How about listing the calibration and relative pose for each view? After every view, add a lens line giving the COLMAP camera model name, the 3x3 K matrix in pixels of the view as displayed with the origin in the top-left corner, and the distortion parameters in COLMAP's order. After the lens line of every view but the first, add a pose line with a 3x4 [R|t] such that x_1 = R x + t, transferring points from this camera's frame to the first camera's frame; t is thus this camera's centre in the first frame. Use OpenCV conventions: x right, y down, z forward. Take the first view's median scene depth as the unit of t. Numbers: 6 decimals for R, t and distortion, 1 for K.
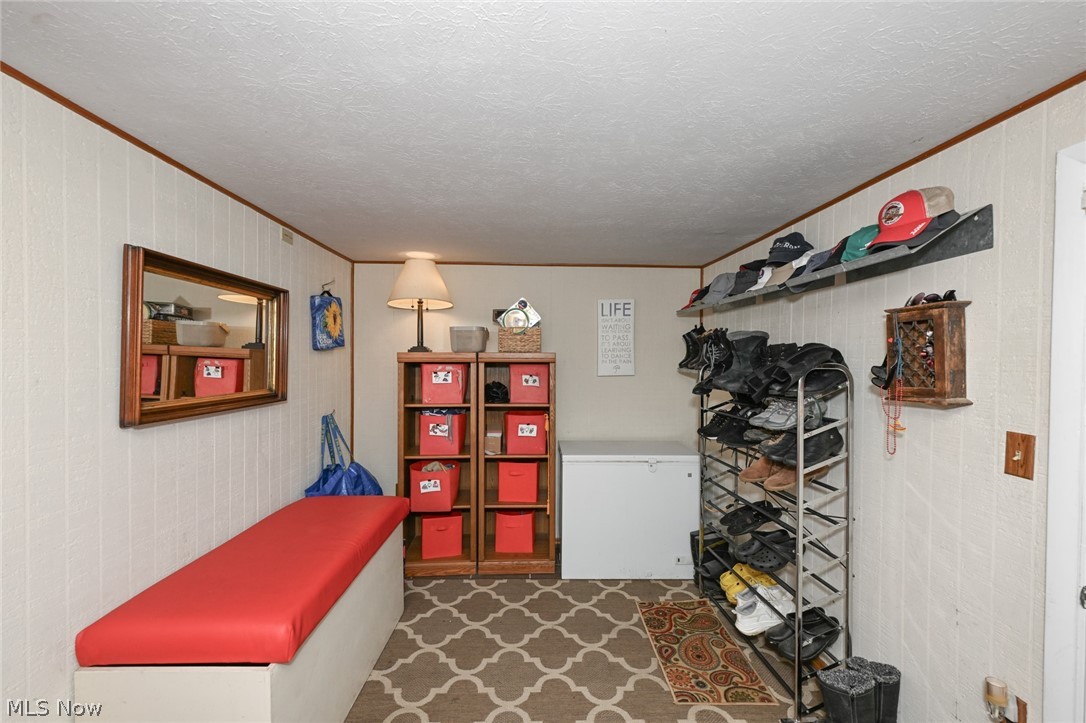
lens RADIAL K [[433.0, 0, 543.0], [0, 433.0, 361.5], [0, 0, 1]] dist [0.000664, 0.000019]
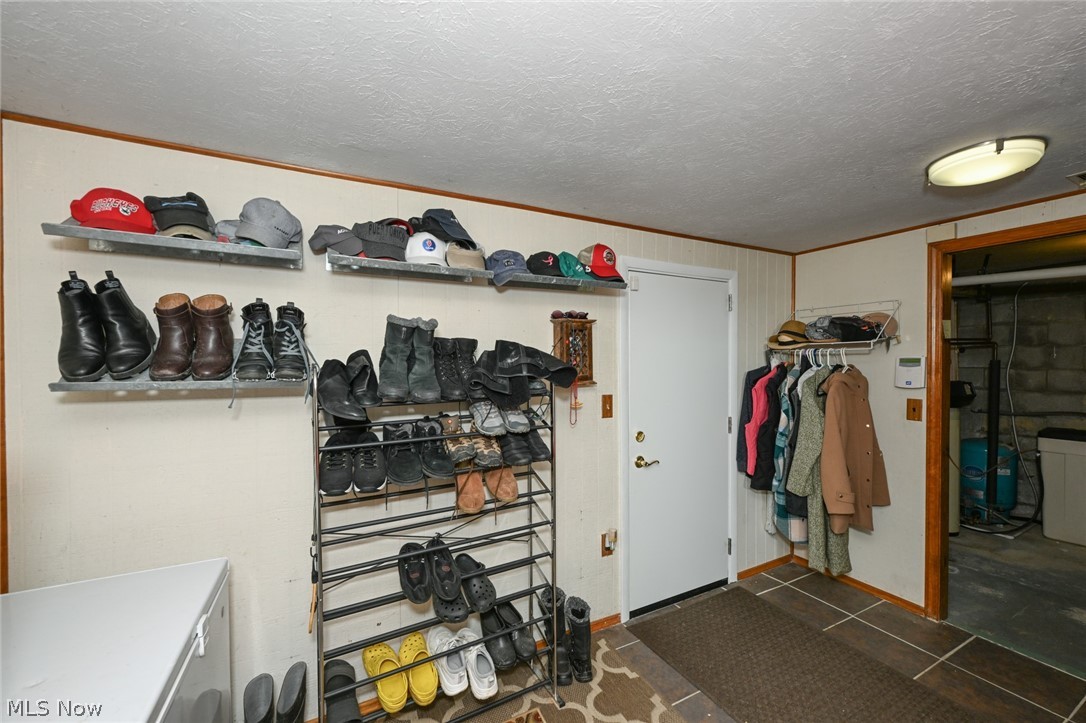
lens RADIAL K [[433.0, 0, 543.0], [0, 433.0, 361.5], [0, 0, 1]] dist [0.000664, 0.000019]
pose [[-0.452451, -0.023059, 0.891491, -0.400984], [0.004438, 0.999595, 0.028108, -0.030438], [-0.891778, 0.016674, -0.452165, 1.853339]]
